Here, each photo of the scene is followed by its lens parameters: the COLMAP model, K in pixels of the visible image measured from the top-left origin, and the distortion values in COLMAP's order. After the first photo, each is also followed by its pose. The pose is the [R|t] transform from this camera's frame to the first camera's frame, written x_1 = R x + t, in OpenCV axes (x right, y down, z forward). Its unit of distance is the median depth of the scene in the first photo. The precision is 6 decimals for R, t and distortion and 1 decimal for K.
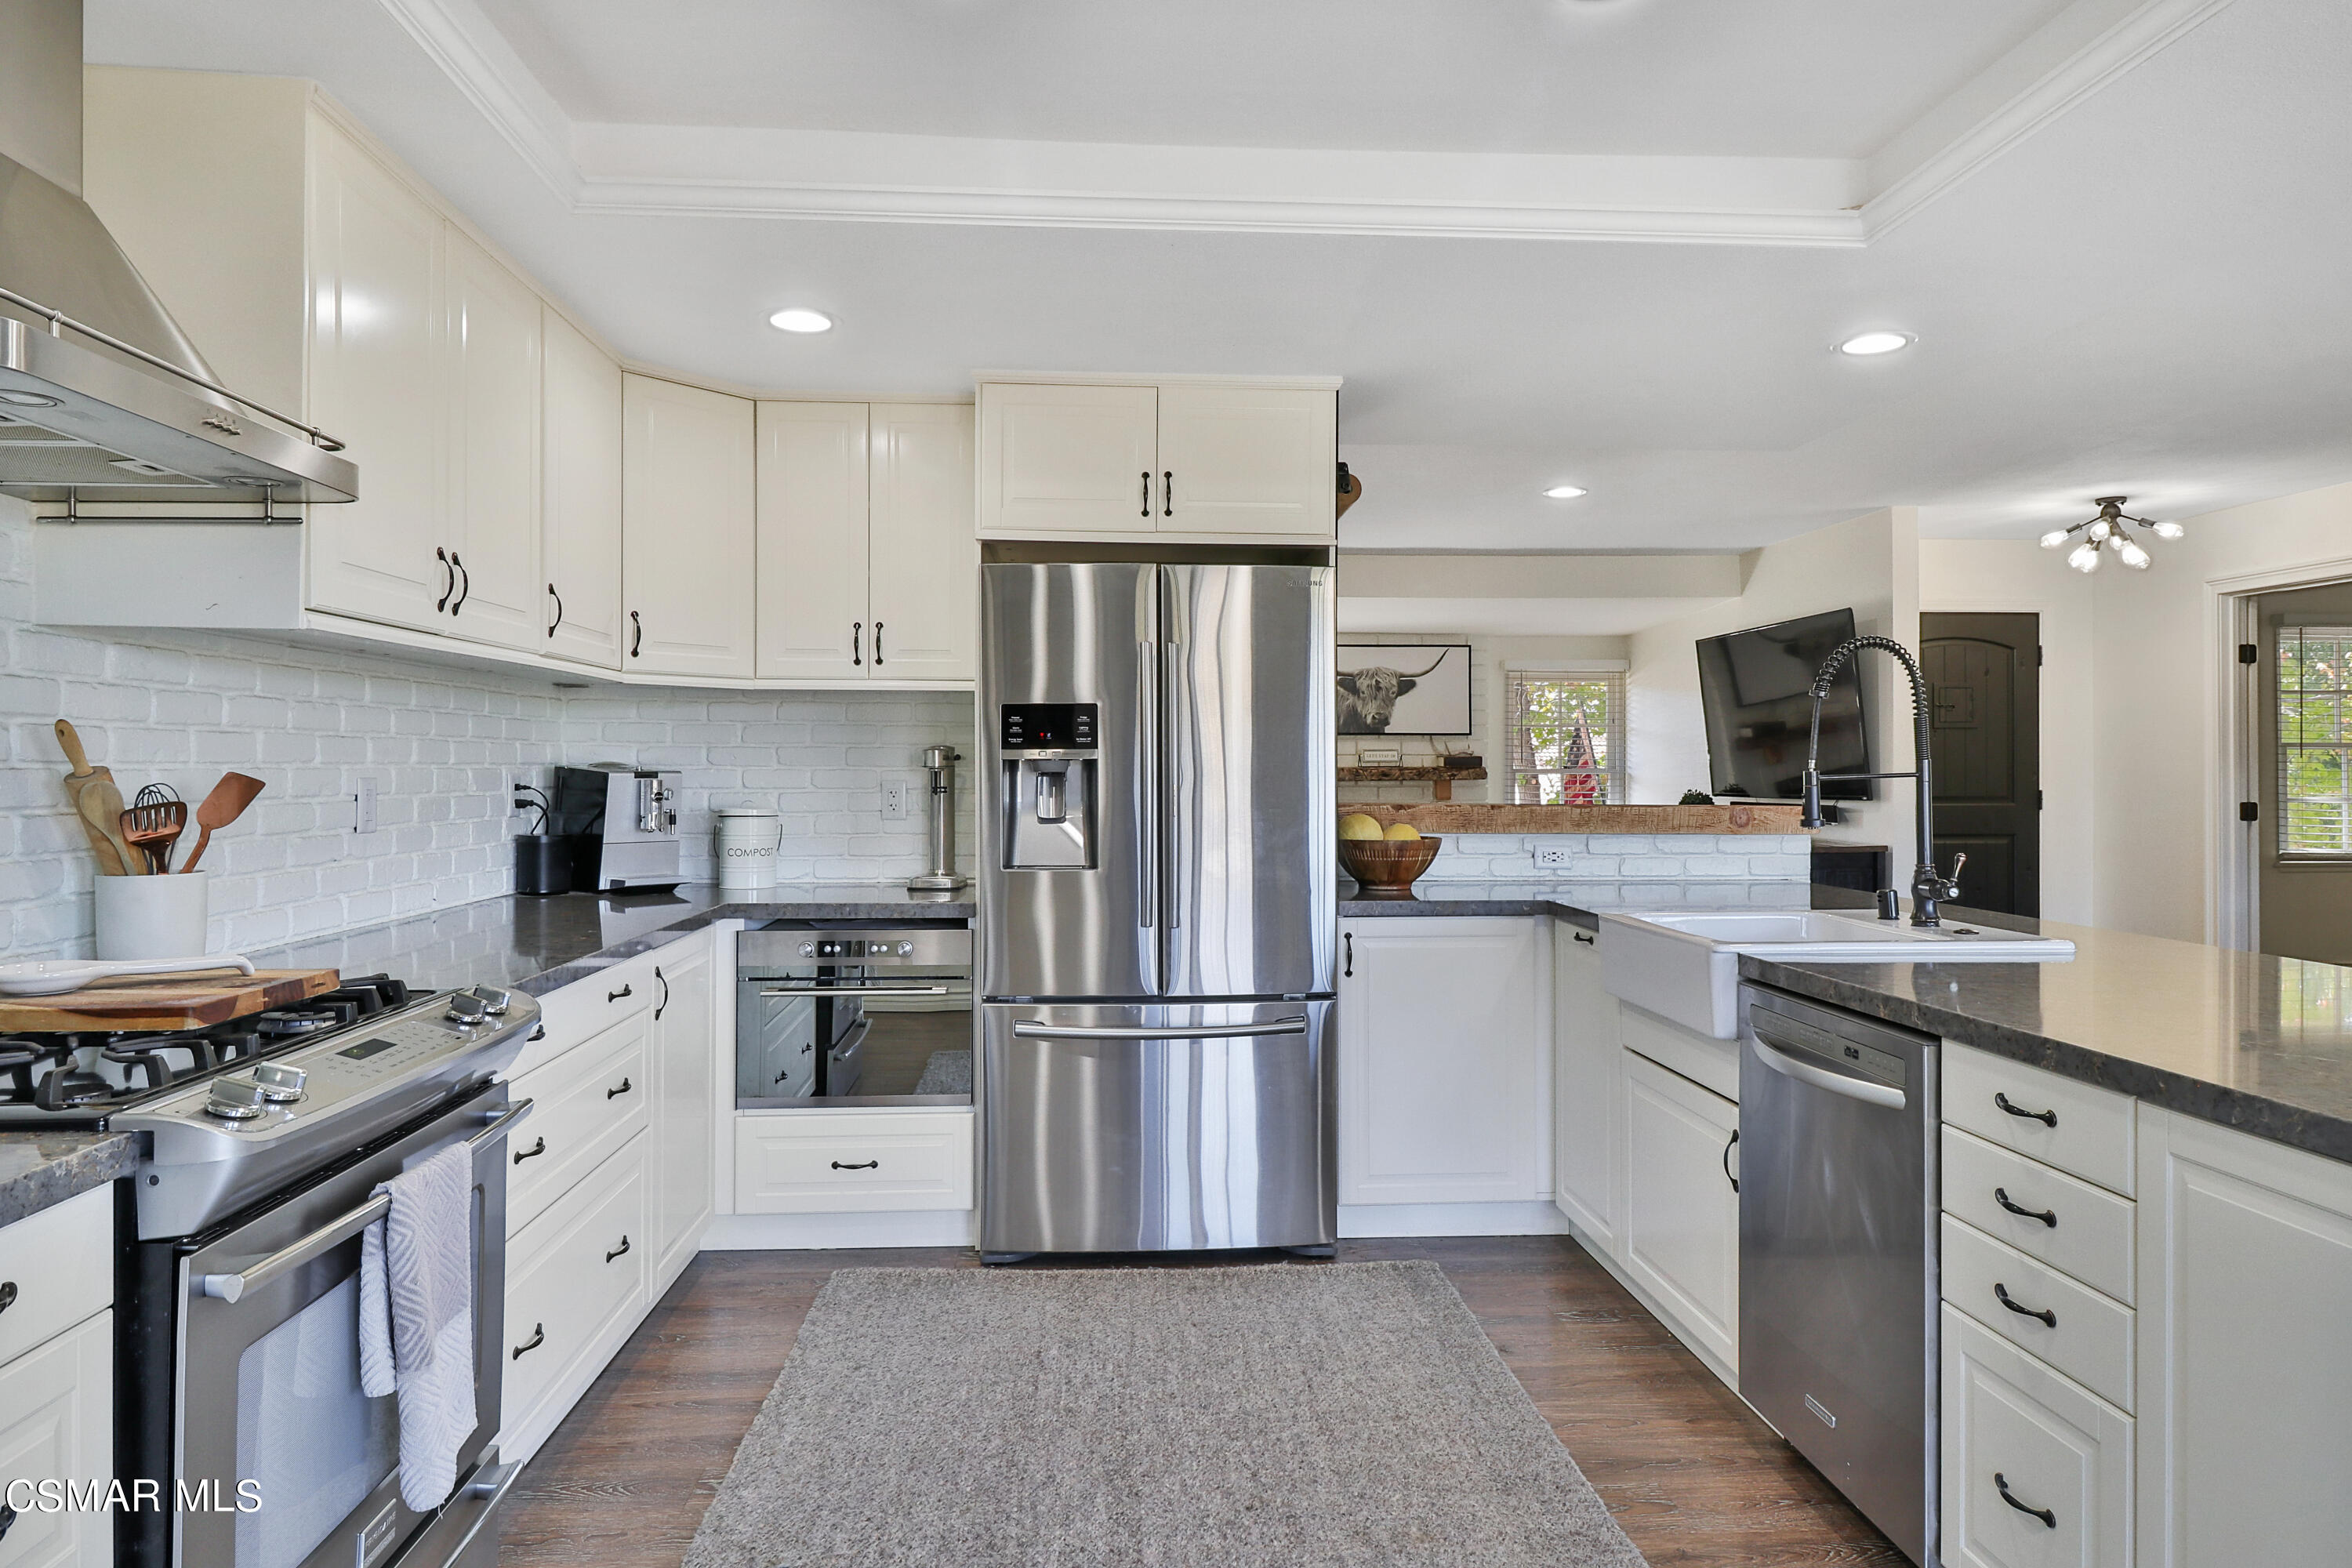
lens RADIAL K [[1422.6, 0, 1173.2], [0, 1422.6, 765.4], [0, 0, 1]] dist [0.016991, -0.001735]
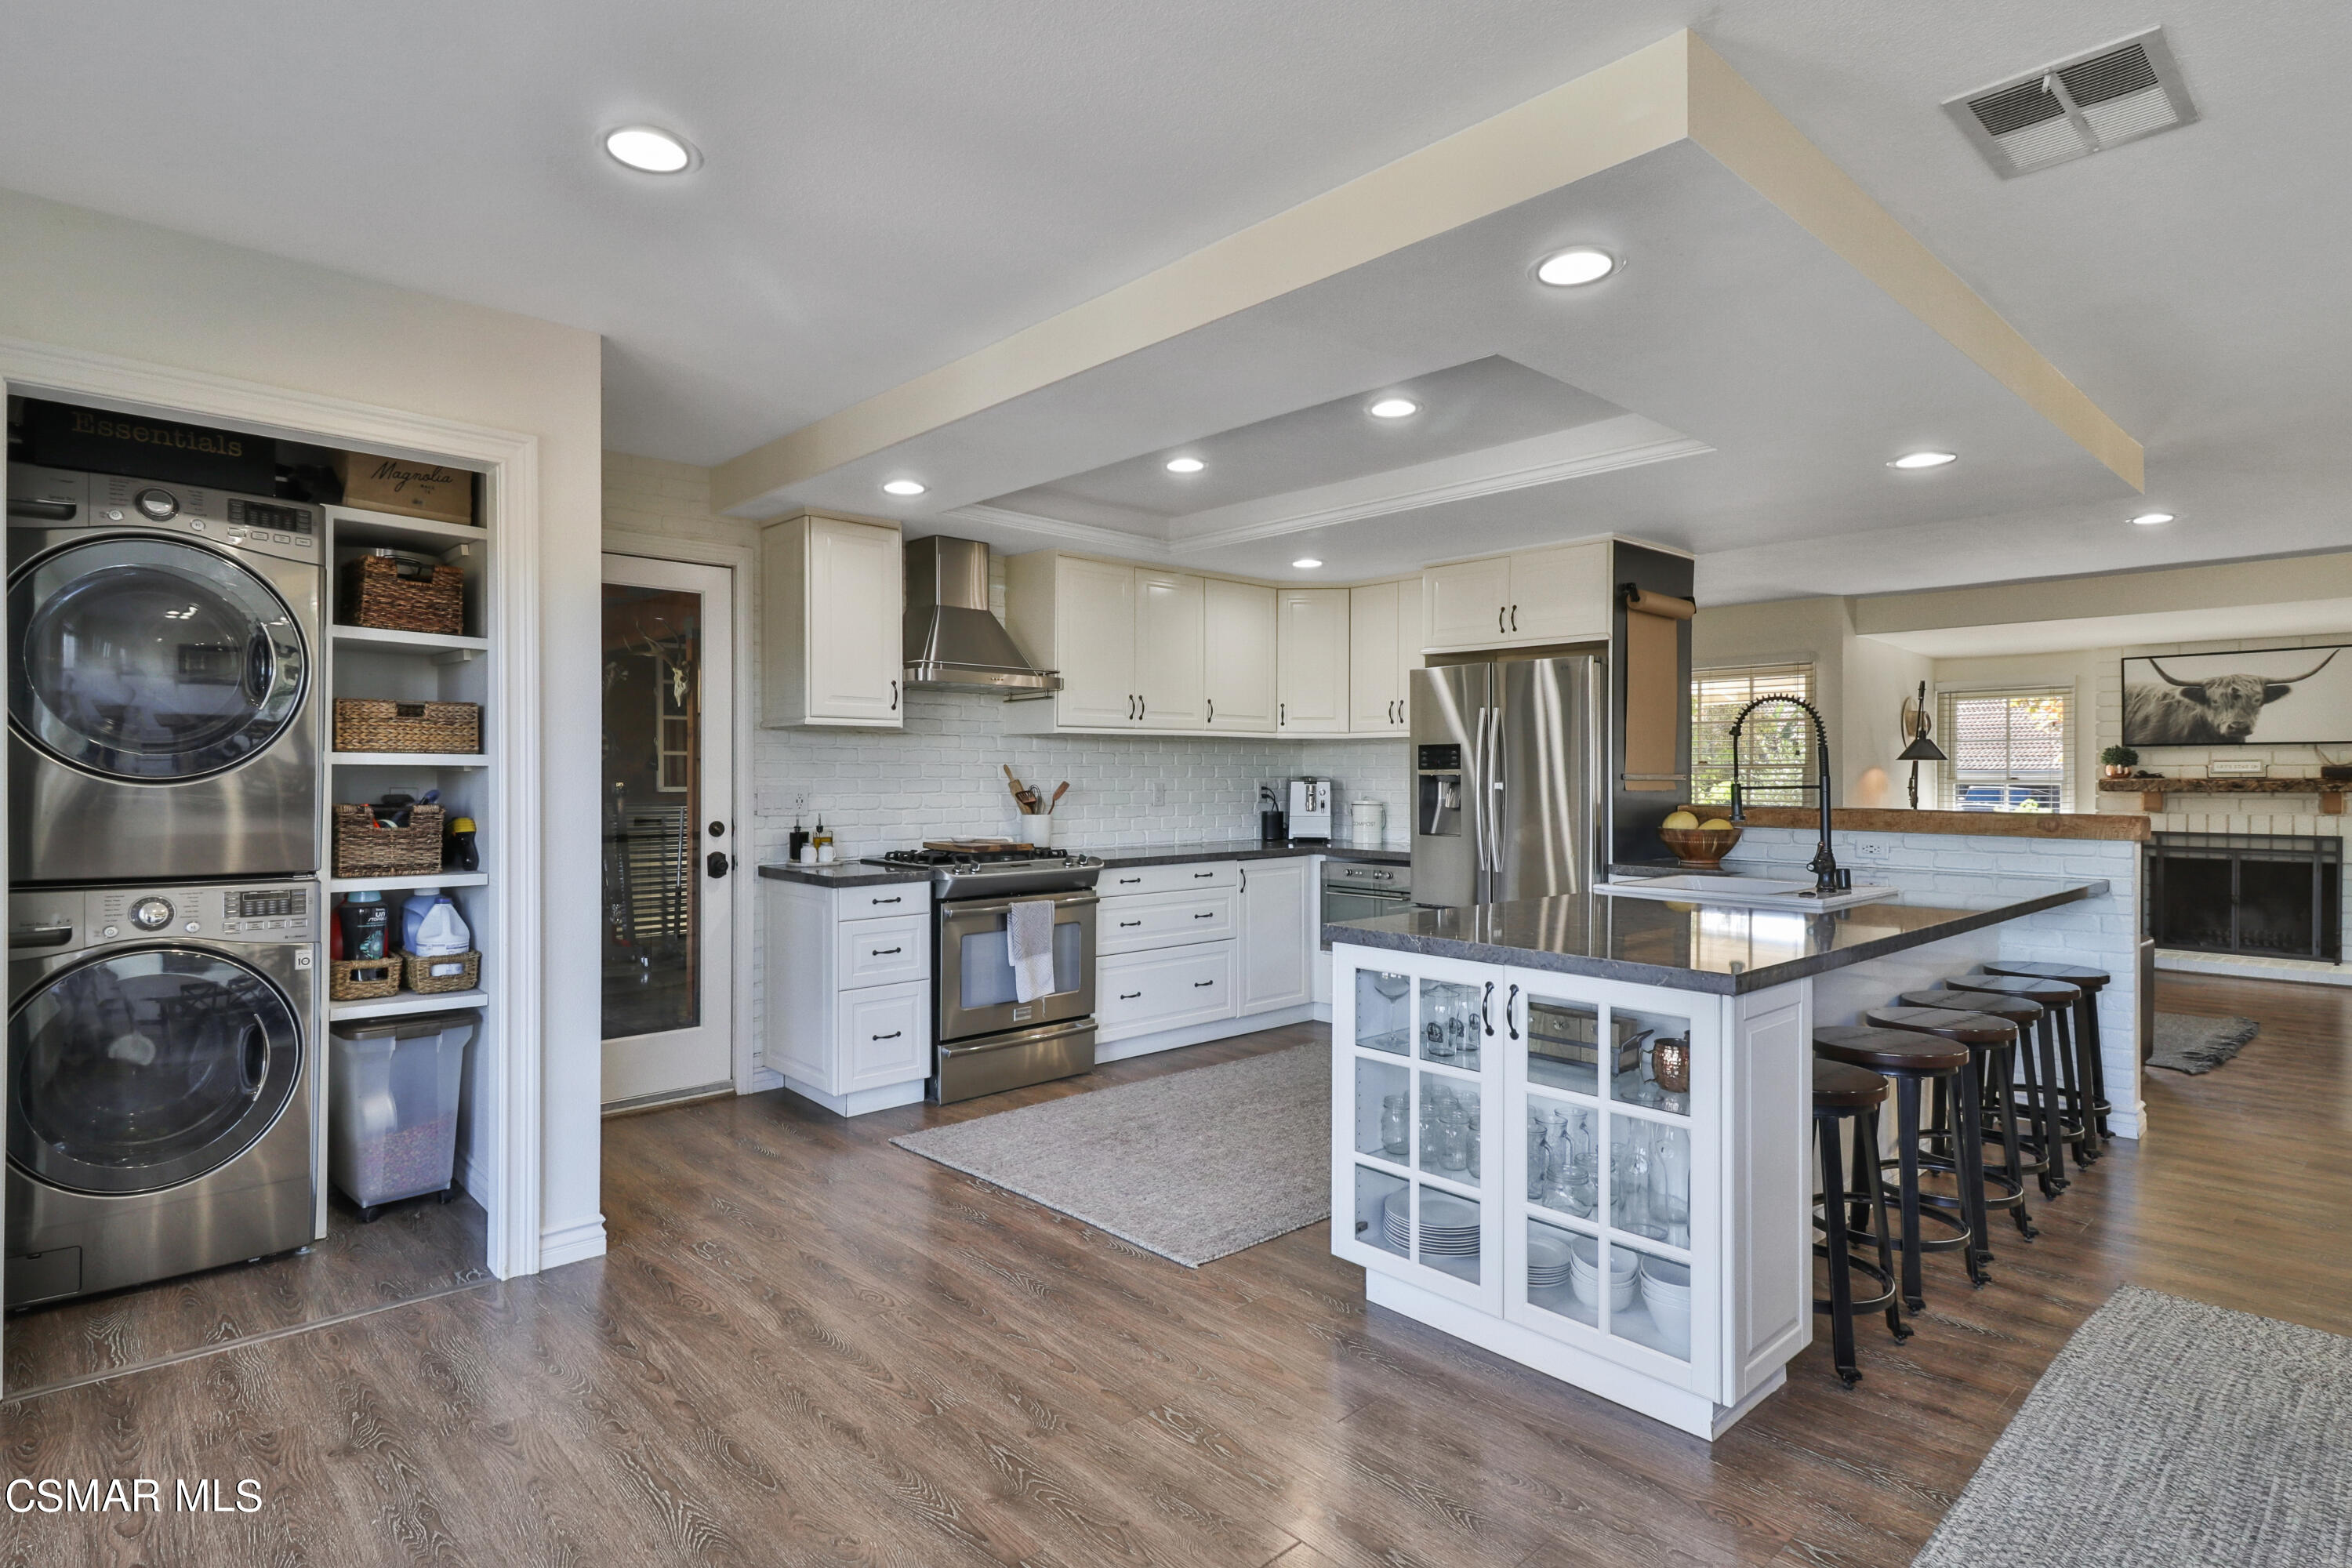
lens RADIAL K [[1205.5, 0, 1164.6], [0, 1205.5, 781.2], [0, 0, 1]] dist [0.027844, -0.011452]
pose [[0.628519, 0.003677, -0.777786, 0.837017], [0.000936, 0.999985, 0.005484, -0.005011], [0.777794, -0.004175, 0.628506, -0.224613]]
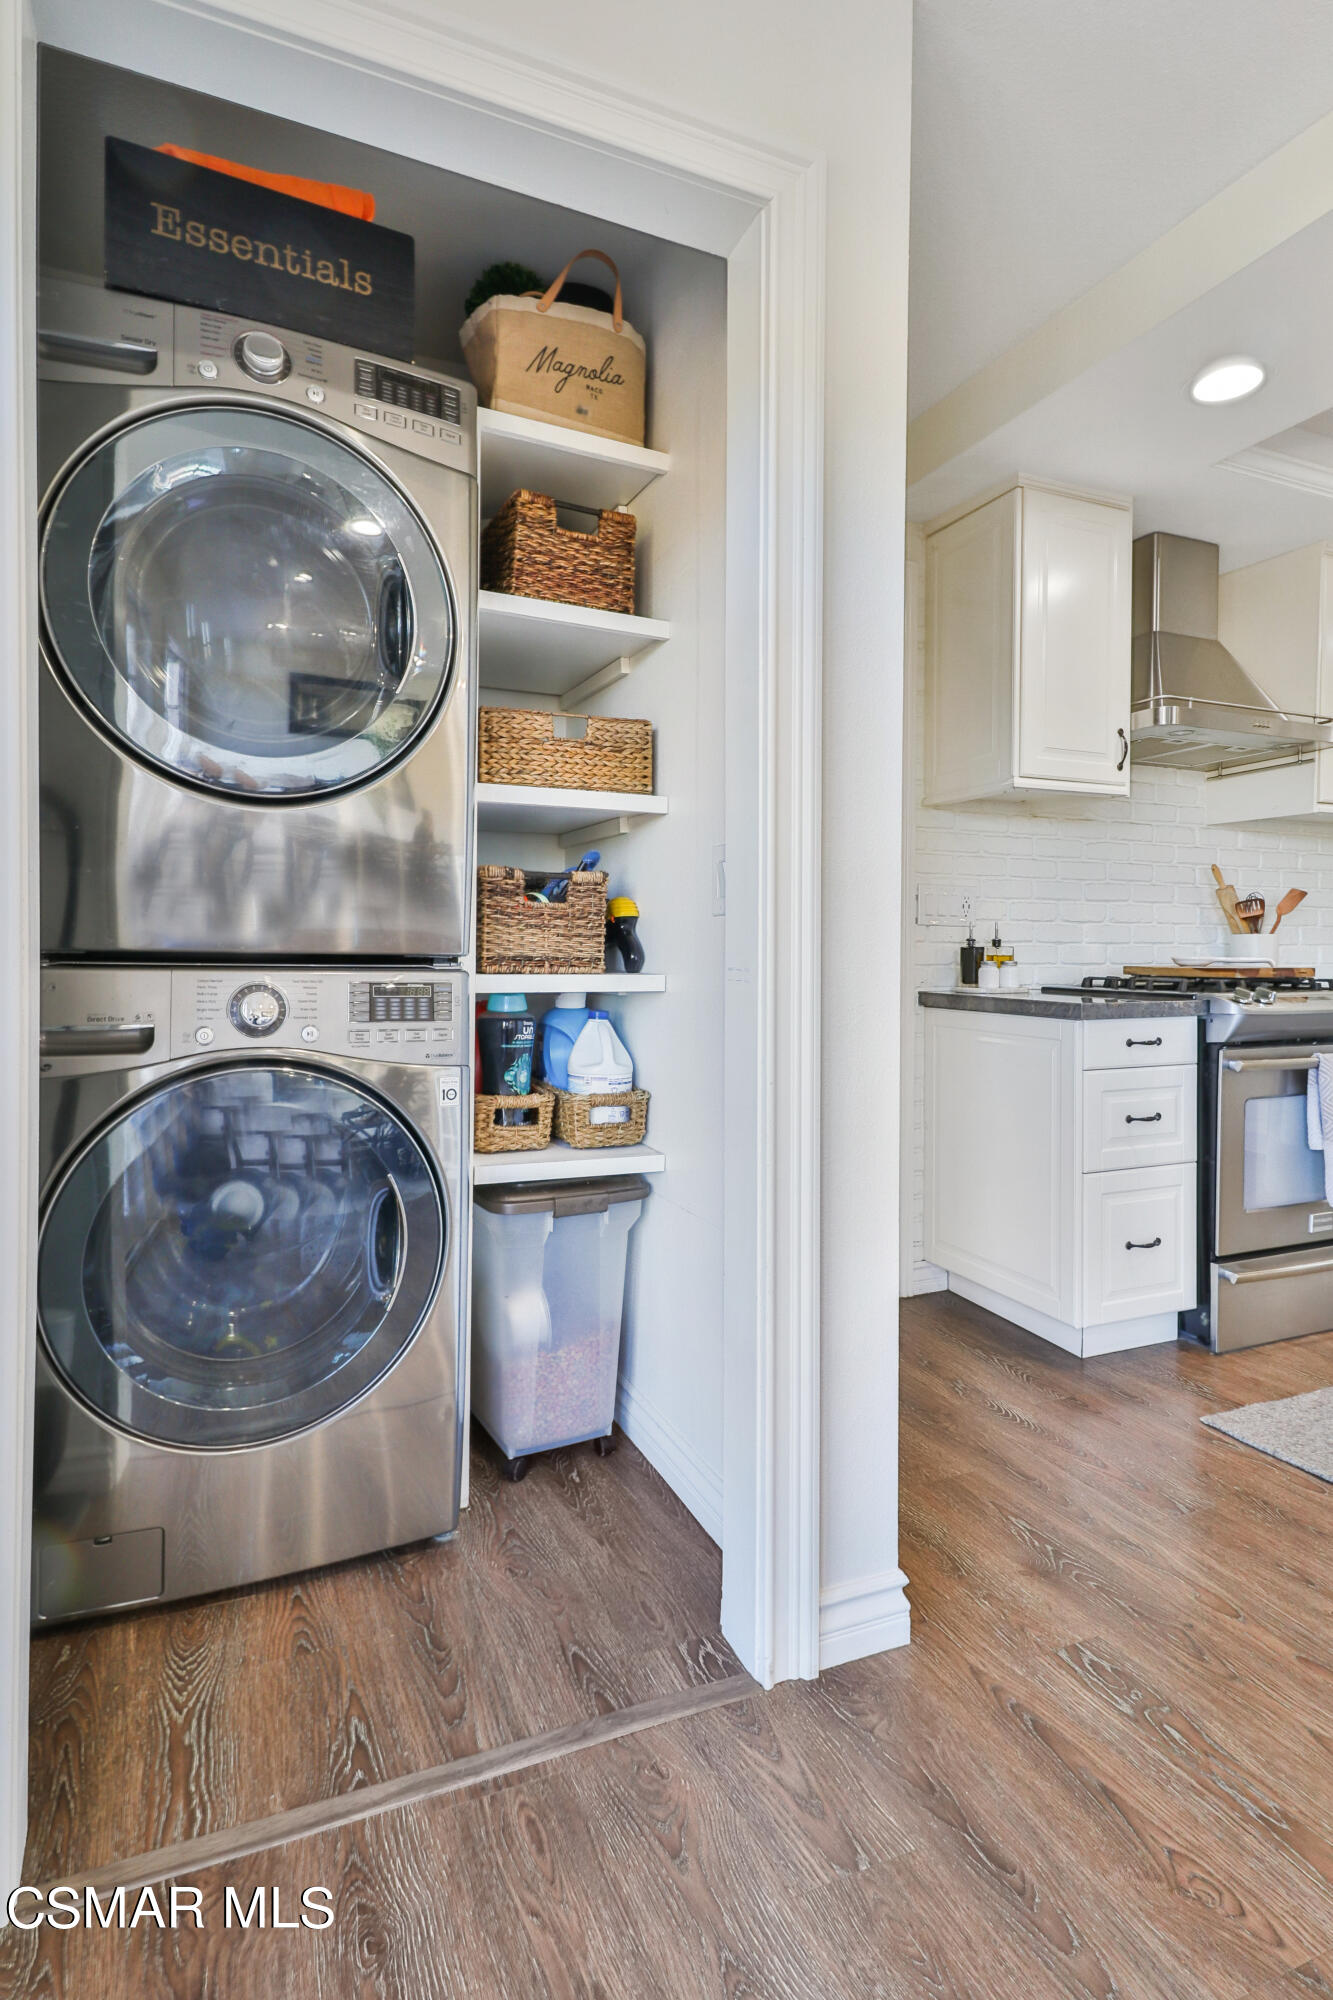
lens RADIAL K [[1044.9, 0, 656.2], [0, 1044.9, 958.0], [0, 0, 1]] dist [0.032950, -0.015145]
pose [[0.336550, 0.007416, -0.941636, 0.285498], [-0.000704, 0.999971, 0.007624, 0.058244], [0.941665, -0.001903, 0.336545, -0.228184]]
